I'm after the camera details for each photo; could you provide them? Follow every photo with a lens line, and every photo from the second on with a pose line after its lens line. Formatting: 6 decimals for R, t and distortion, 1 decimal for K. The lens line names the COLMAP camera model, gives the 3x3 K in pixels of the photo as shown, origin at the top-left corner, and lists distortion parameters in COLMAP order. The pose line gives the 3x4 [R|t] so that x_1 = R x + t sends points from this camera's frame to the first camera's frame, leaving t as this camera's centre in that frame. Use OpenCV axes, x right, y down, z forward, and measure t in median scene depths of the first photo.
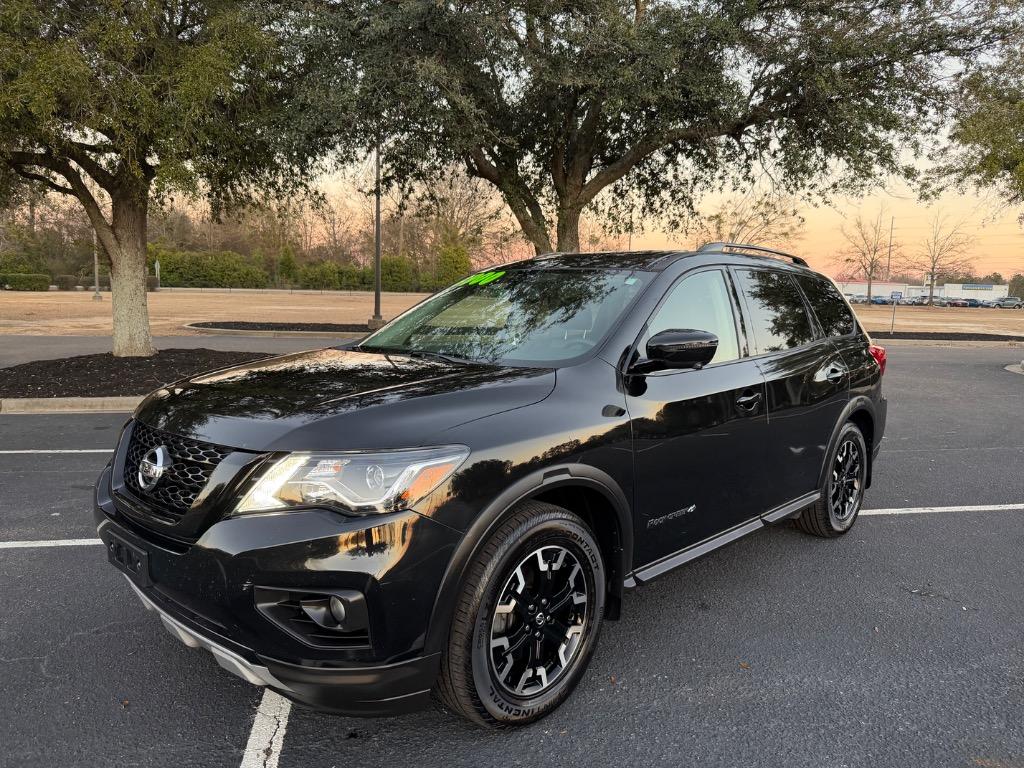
lens RADIAL K [[723.9, 0, 522.9], [0, 723.9, 387.3], [0, 0, 1]] dist [0.021065, -0.037124]
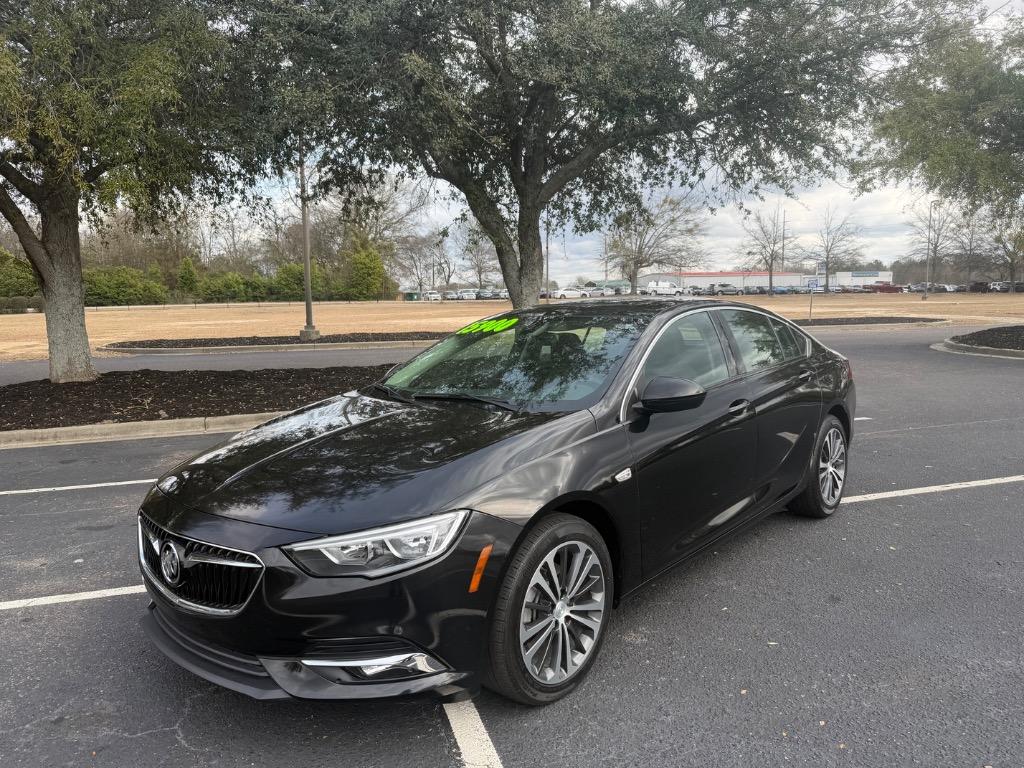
lens RADIAL K [[723.9, 0, 521.2], [0, 723.9, 389.8], [0, 0, 1]] dist [0.021065, -0.037124]
pose [[0.991378, -0.056820, 0.118069, -0.059506], [0.056868, 0.998377, 0.002963, -0.001855], [-0.118046, 0.003777, 0.993001, 0.015689]]
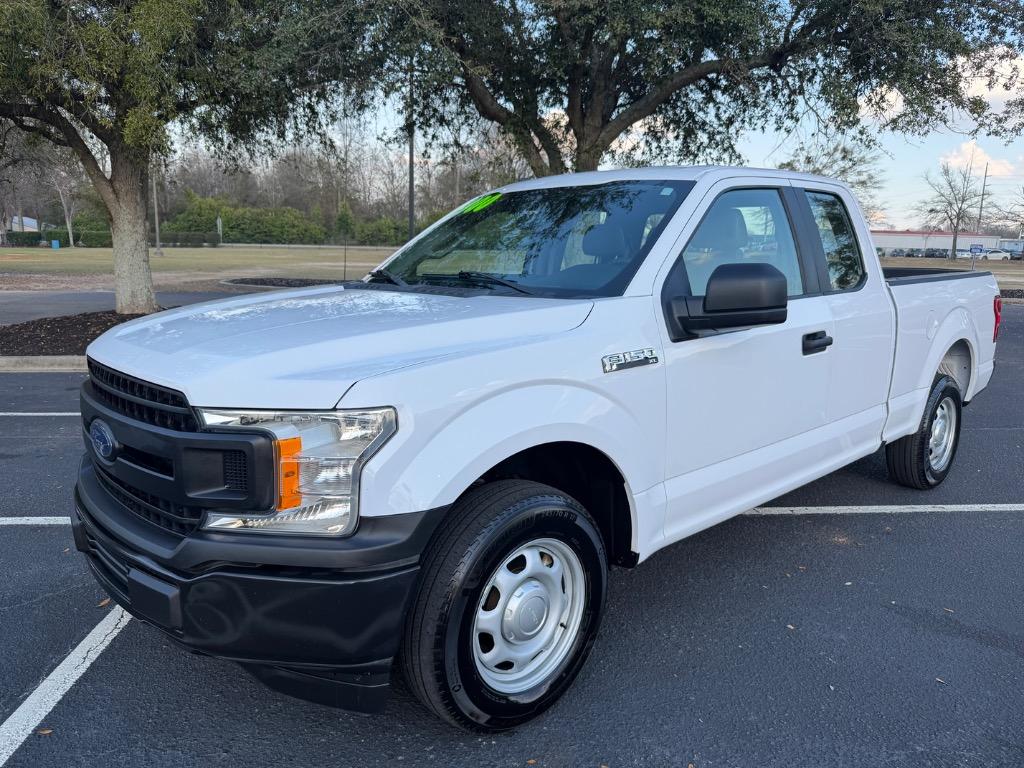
lens RADIAL K [[723.9, 0, 514.0], [0, 723.9, 399.3], [0, 0, 1]] dist [0.021065, -0.037124]
pose [[0.995137, 0.015972, -0.097197, 0.050615], [-0.008540, 0.997040, 0.076404, -0.004238], [0.098129, -0.075202, 0.992328, 0.043617]]
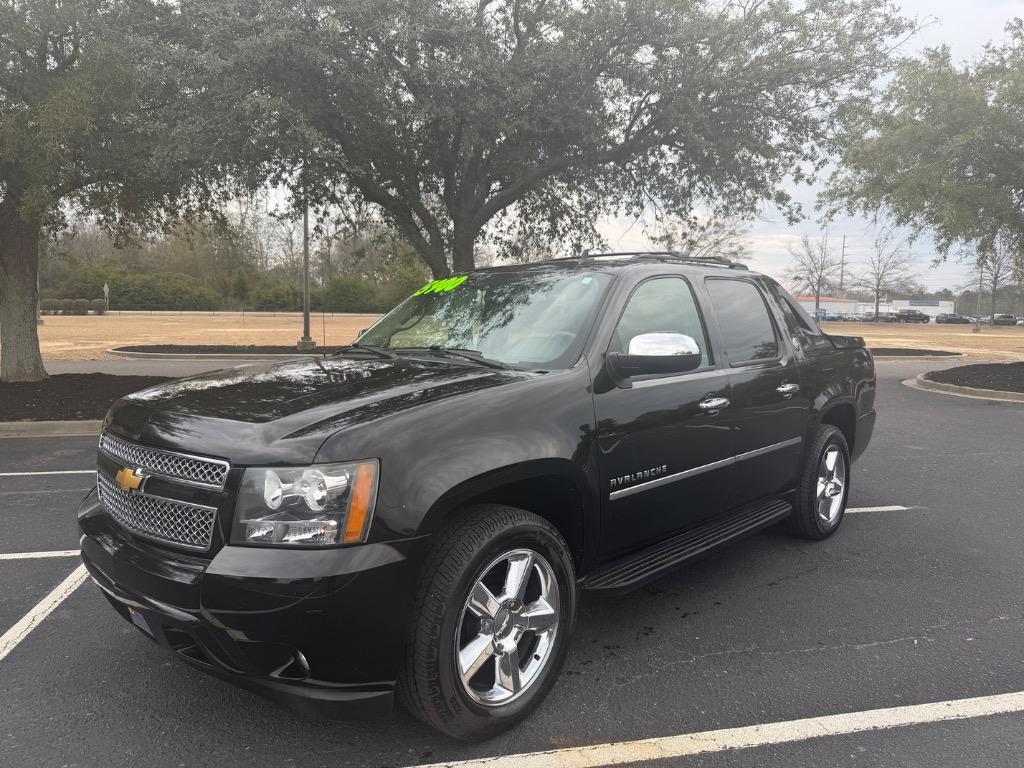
lens RADIAL K [[723.9, 0, 517.9], [0, 723.9, 389.6], [0, 0, 1]] dist [0.021065, -0.037124]
pose [[0.999212, -0.012743, 0.037590, 0.077699], [0.013608, 0.999646, -0.022847, 0.000230], [-0.037286, 0.023341, 0.999032, -0.018940]]
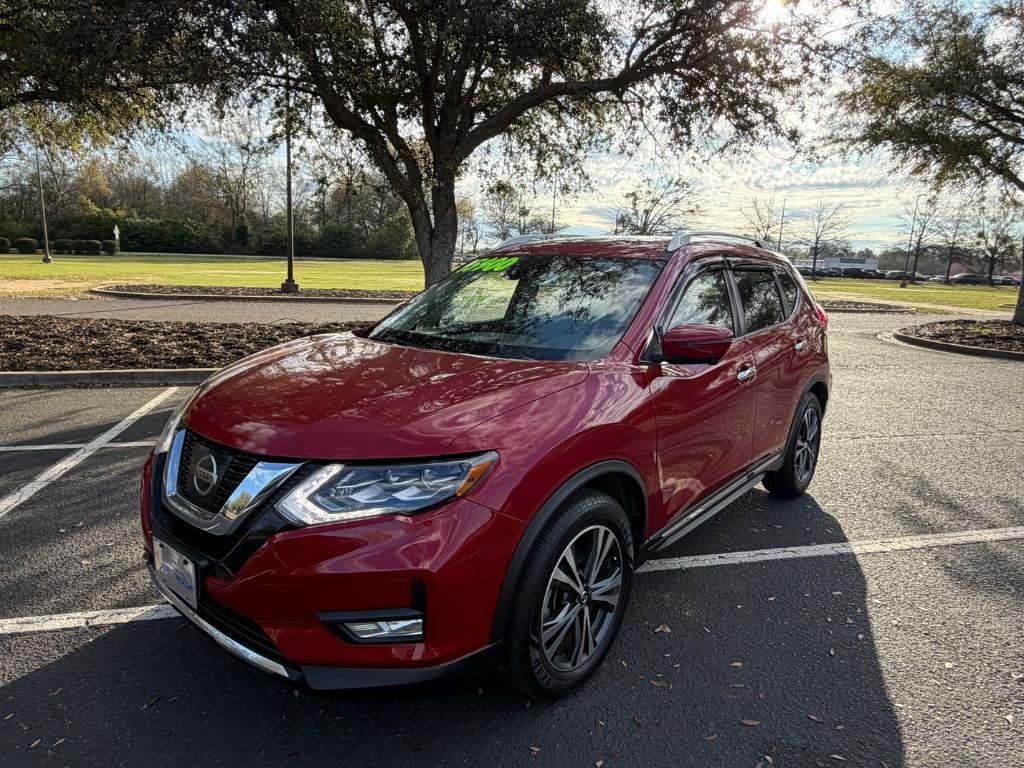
lens RADIAL K [[625.1, 0, 509.8], [0, 625.1, 392.1], [0, 0, 1]] dist [-0.005586, -0.000487]
pose [[0.997983, -0.001430, 0.063468, 0.075130], [-0.003429, 0.997073, 0.076379, -0.012556], [-0.063391, -0.076442, 0.995057, 0.126465]]
